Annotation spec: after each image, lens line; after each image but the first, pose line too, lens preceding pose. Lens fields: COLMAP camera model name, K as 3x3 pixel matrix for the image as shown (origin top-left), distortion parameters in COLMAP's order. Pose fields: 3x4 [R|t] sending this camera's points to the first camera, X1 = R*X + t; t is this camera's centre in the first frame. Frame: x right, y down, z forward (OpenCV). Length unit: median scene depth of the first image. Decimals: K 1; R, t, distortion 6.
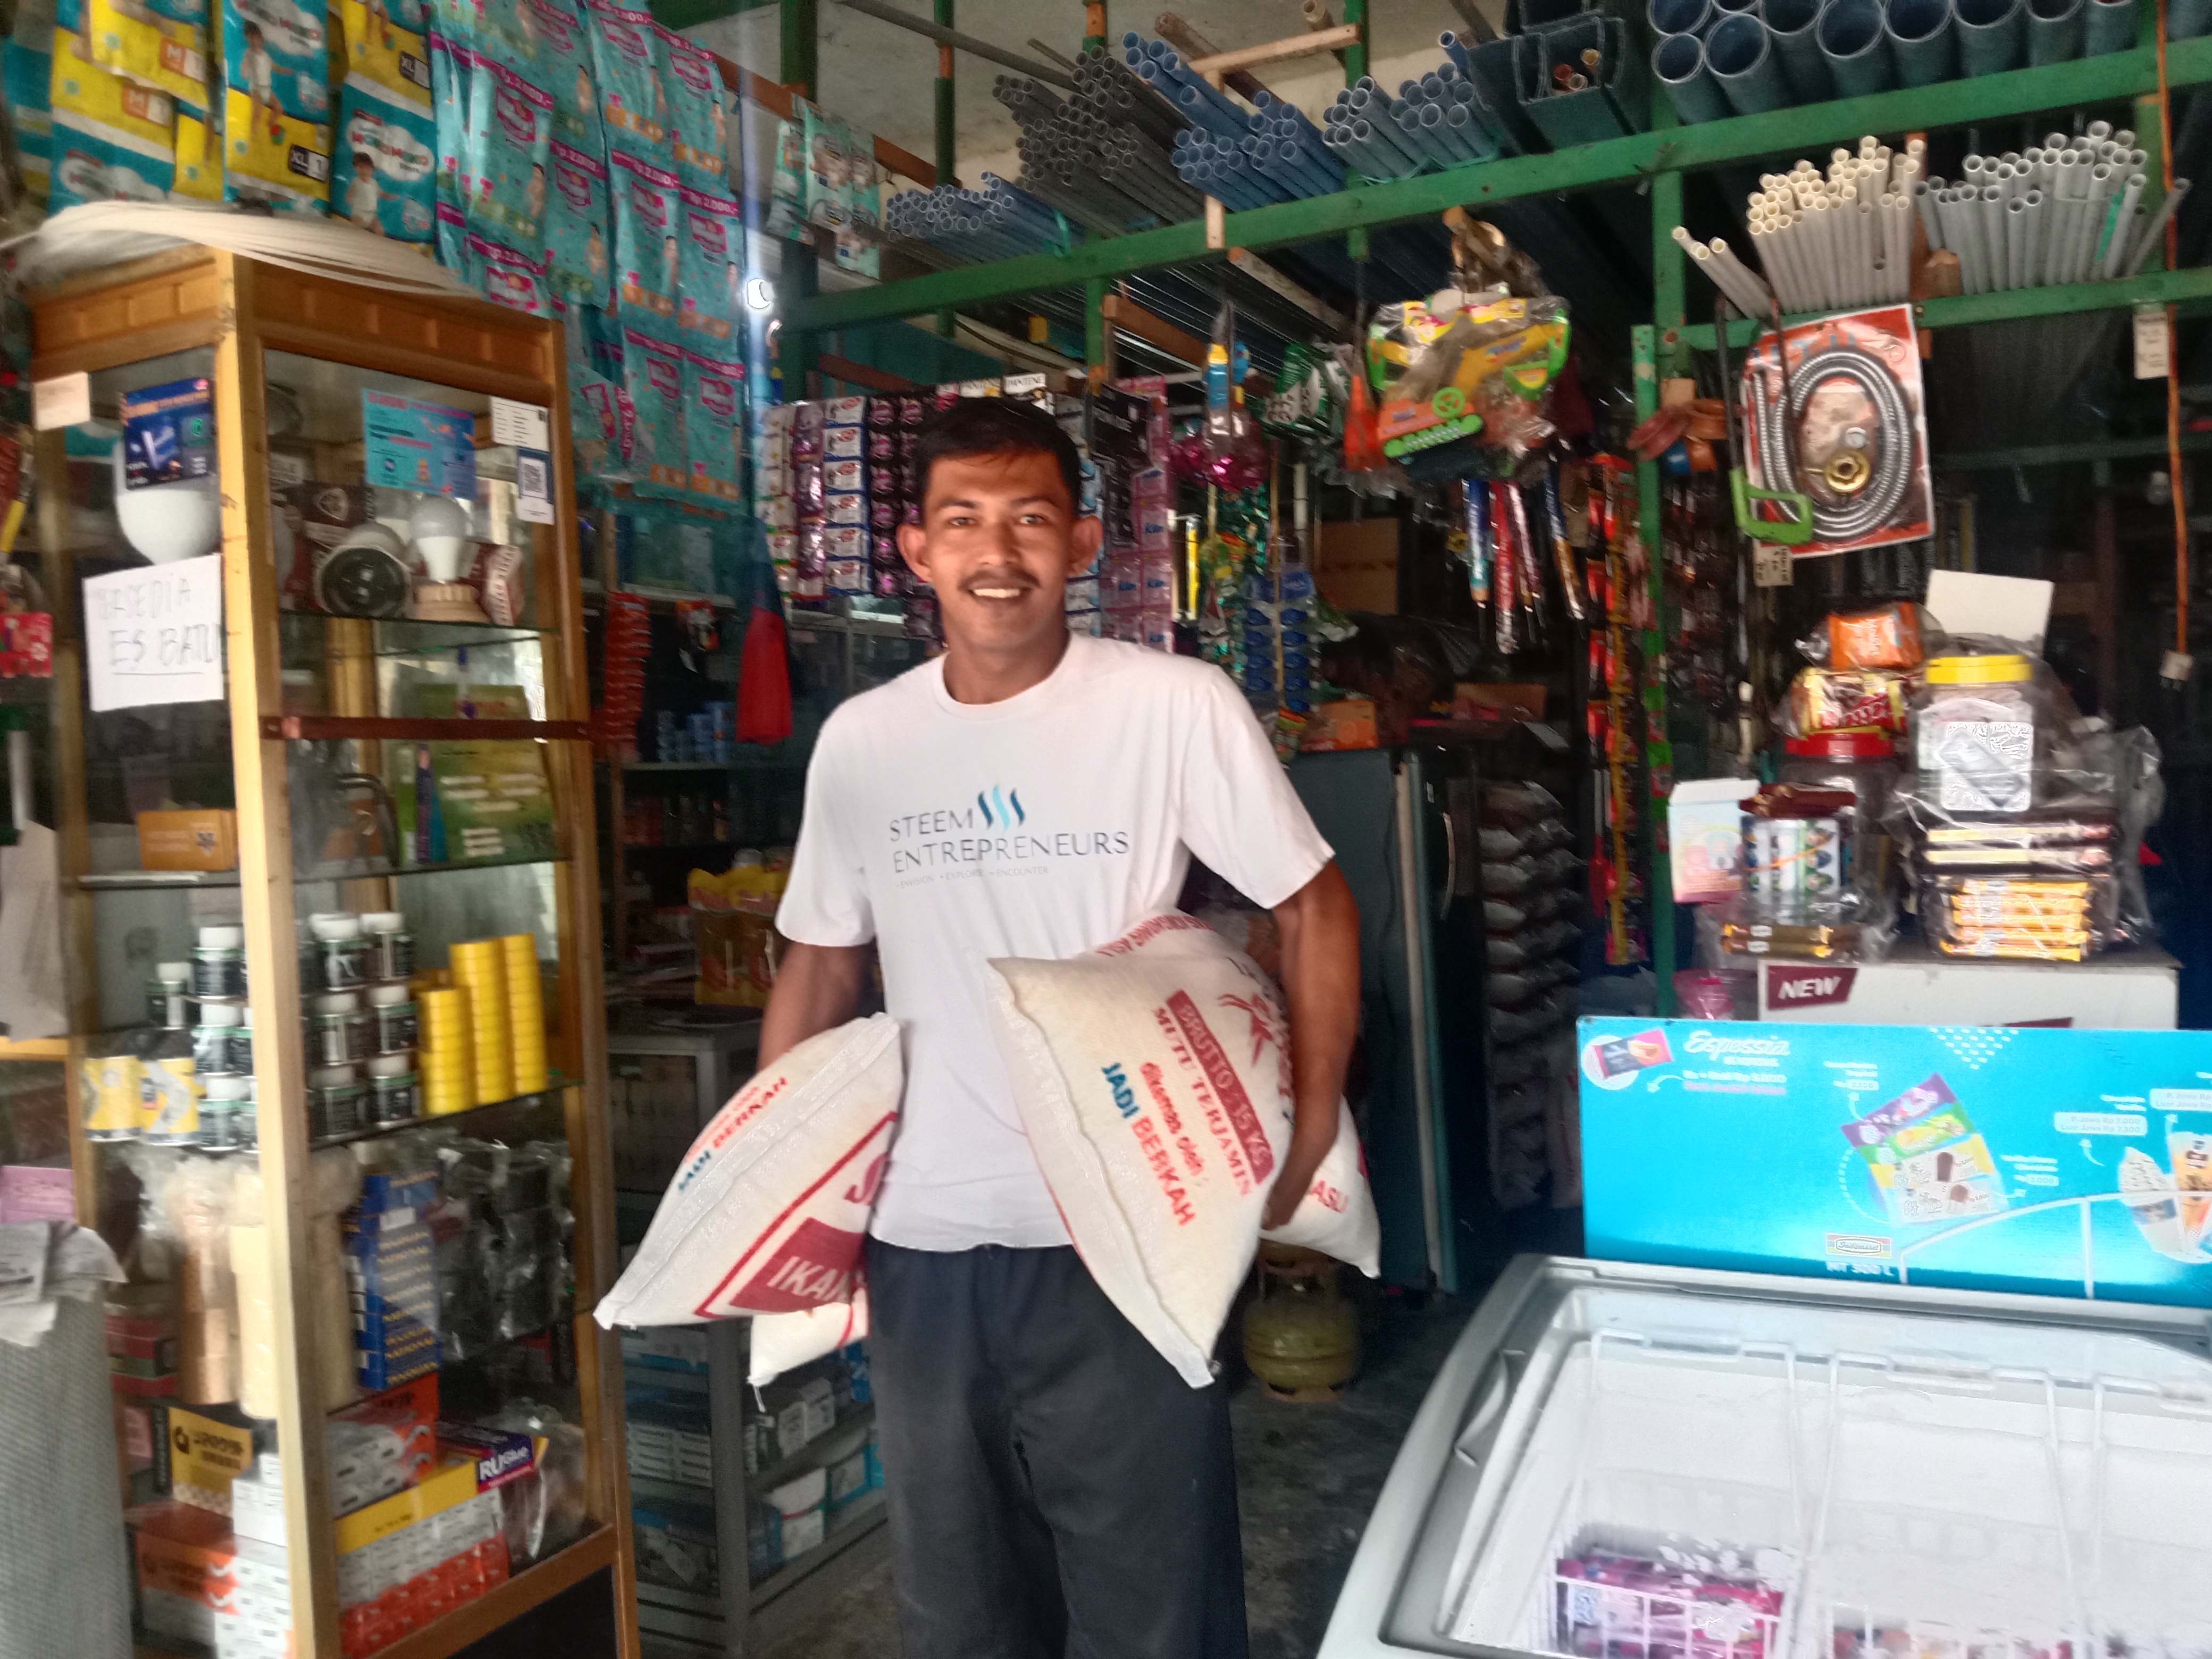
lens RADIAL K [[1766.1, 0, 1106.0], [0, 1766.1, 829.5], [0, 0, 1]] dist [0.079875, -0.169489]
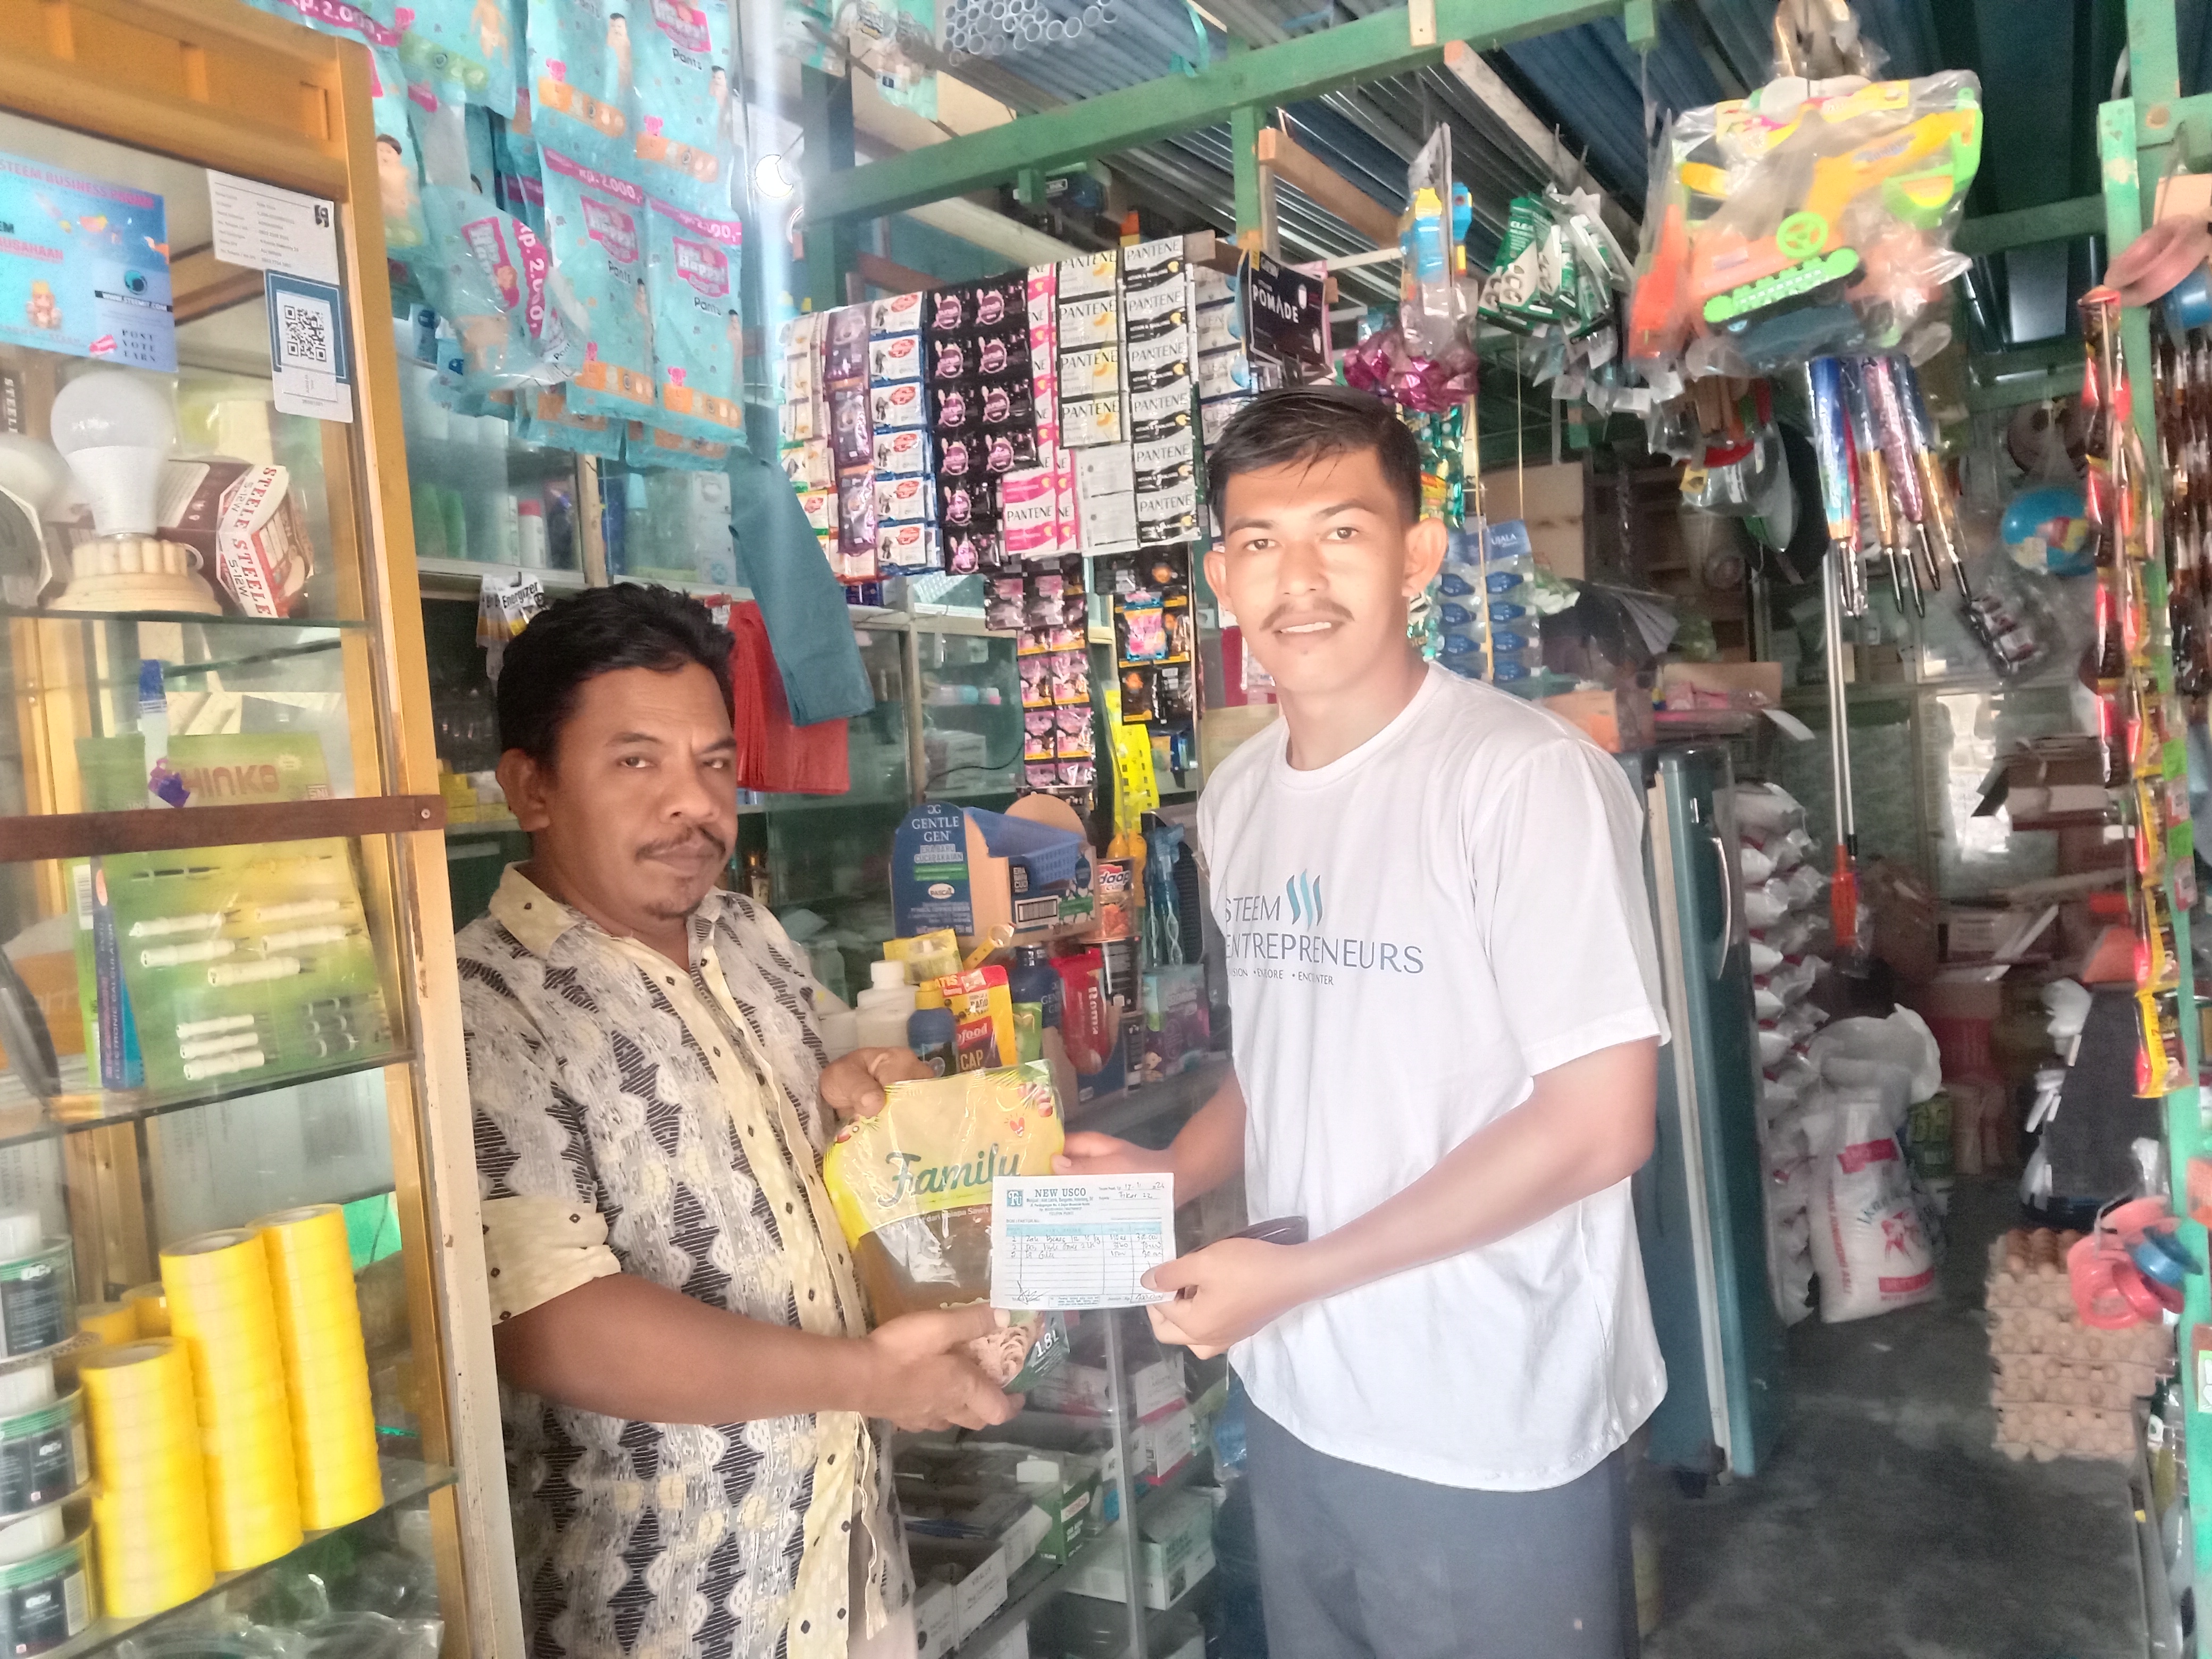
lens RADIAL K [[1766.1, 0, 1106.0], [0, 1766.1, 829.5], [0, 0, 1]] dist [0.079875, -0.169489]
pose [[0.998627, -0.036963, -0.037109, -0.054902], [0.036983, 0.999316, -0.000158, -0.032311], [0.037090, -0.001215, 0.999311, 0.358731]]
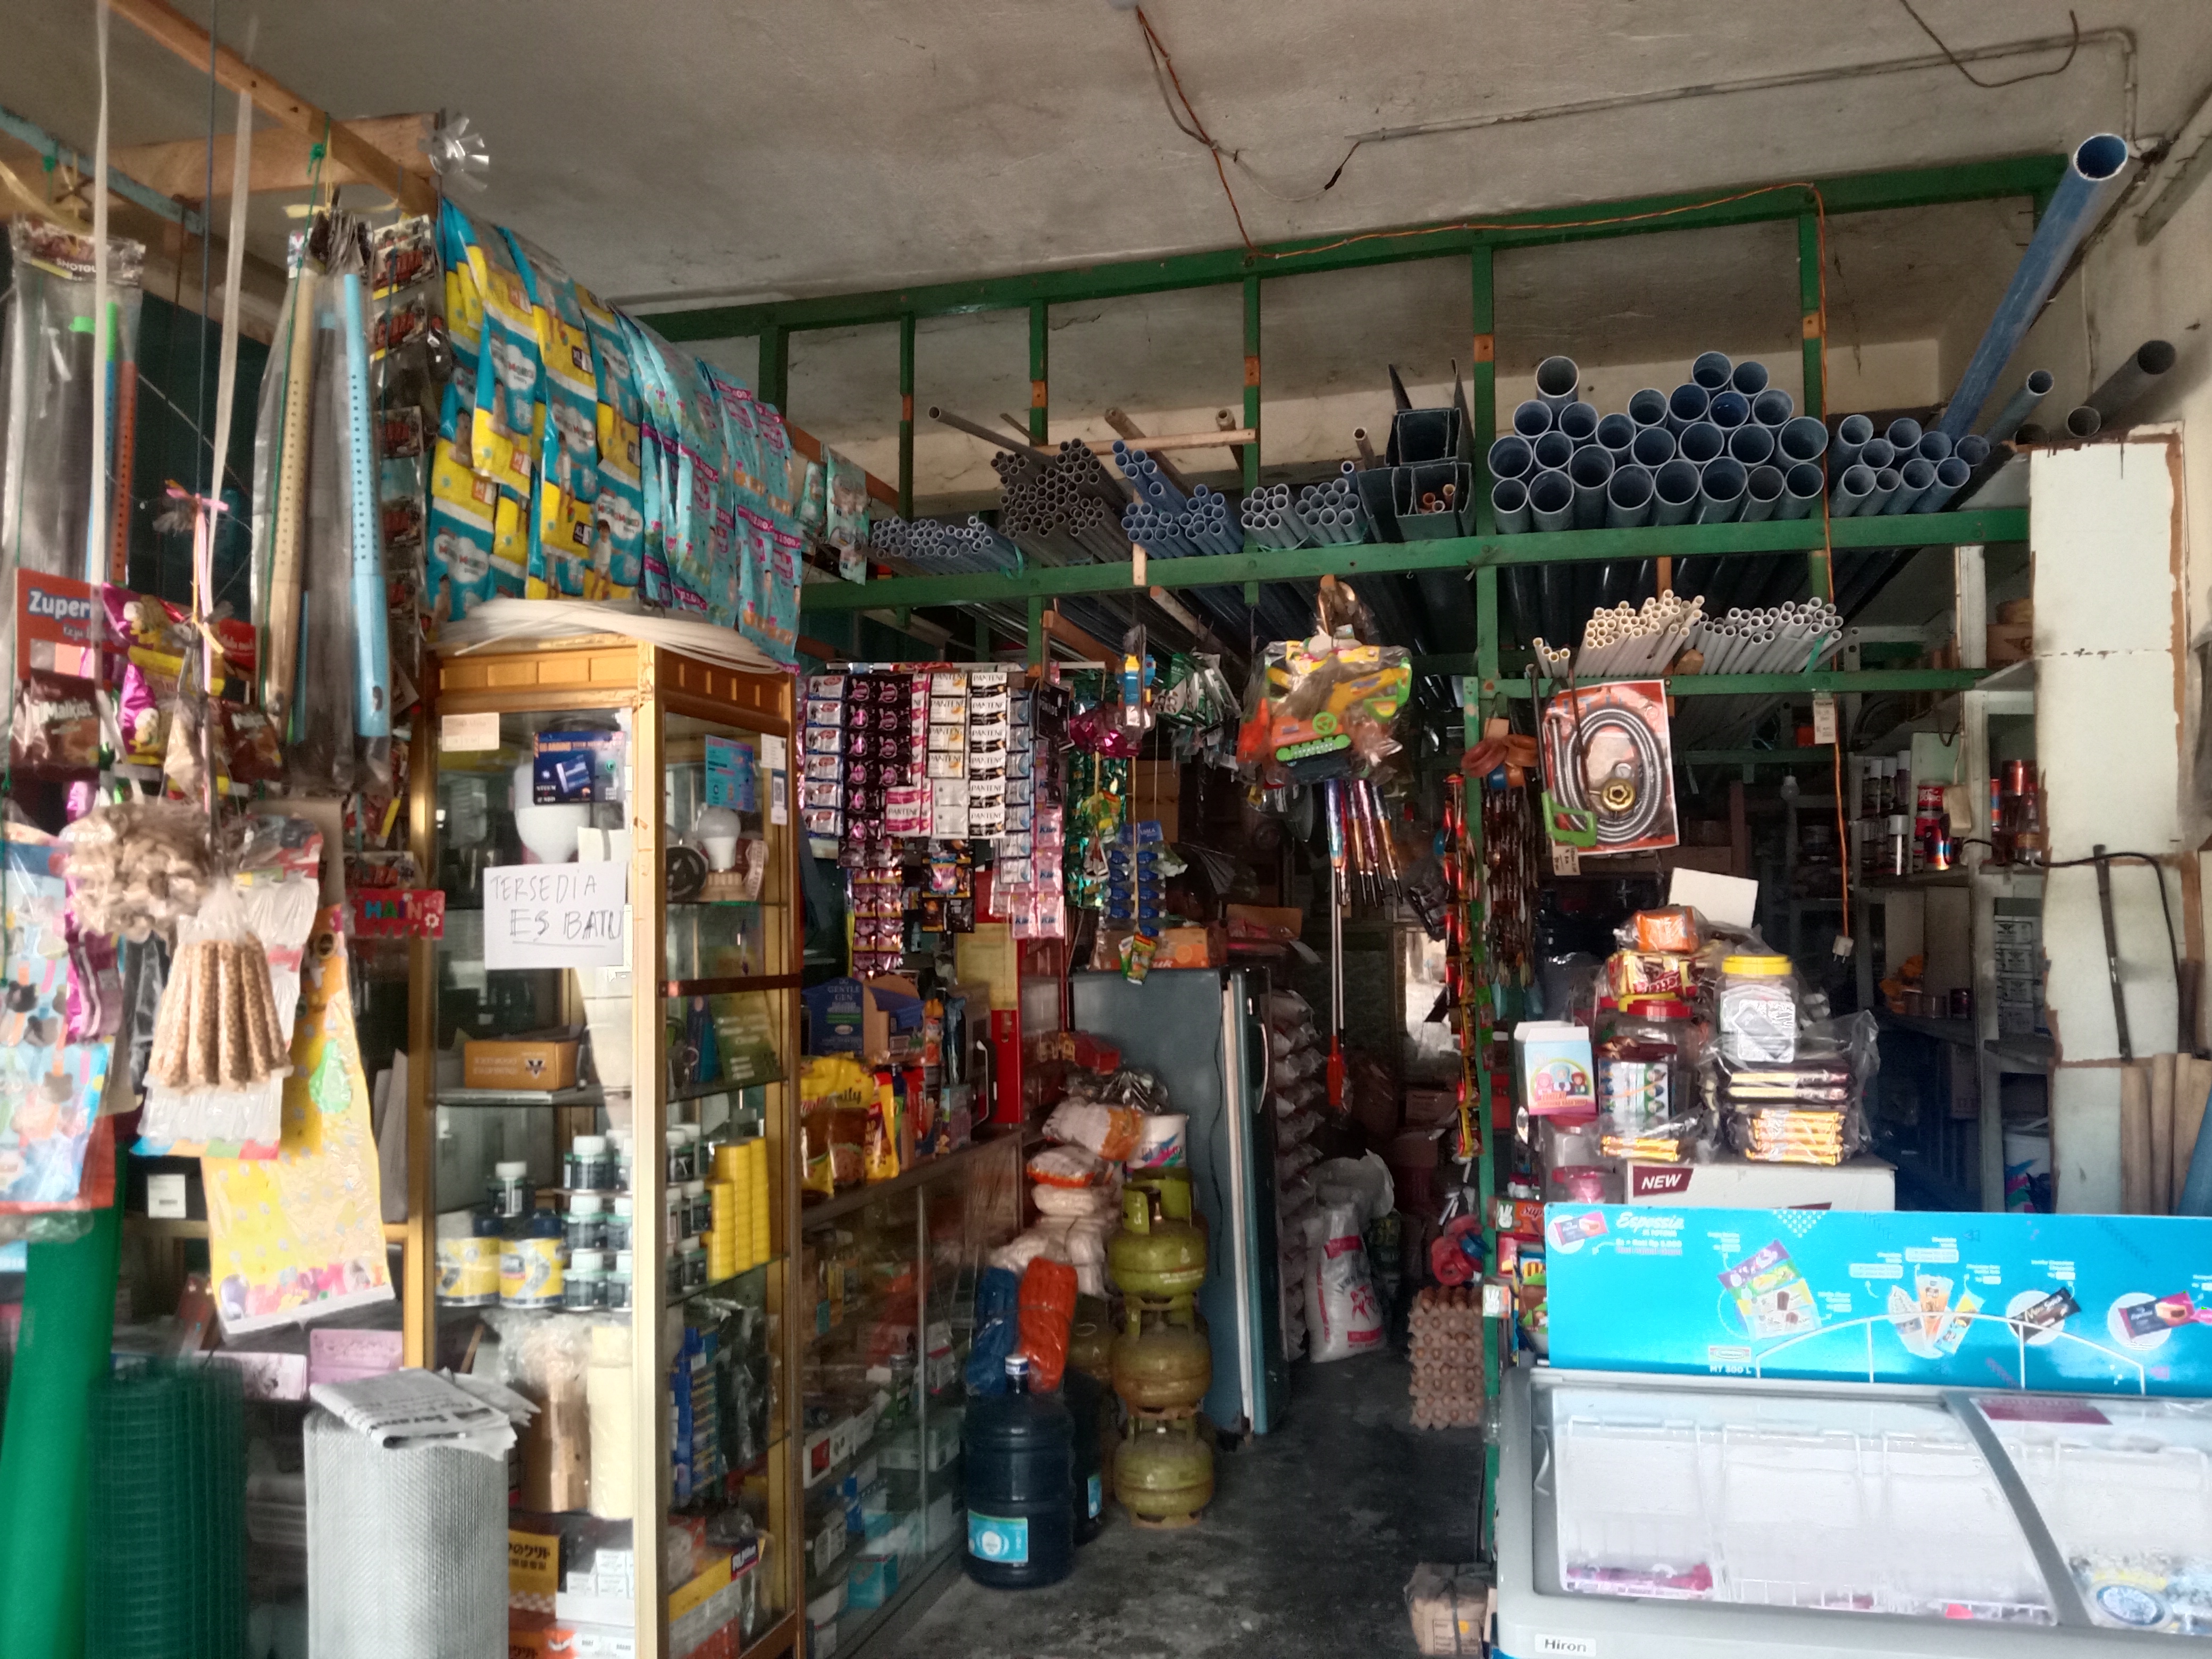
lens RADIAL K [[1758.3, 0, 1106.0], [0, 1758.3, 829.5], [0, 0, 1]] dist [0.207948, -0.515099]
pose [[0.975398, 0.041722, 0.216469, -0.270574], [-0.021244, 0.995147, -0.096079, -0.033853], [-0.219427, 0.089116, 0.971550, -0.253383]]
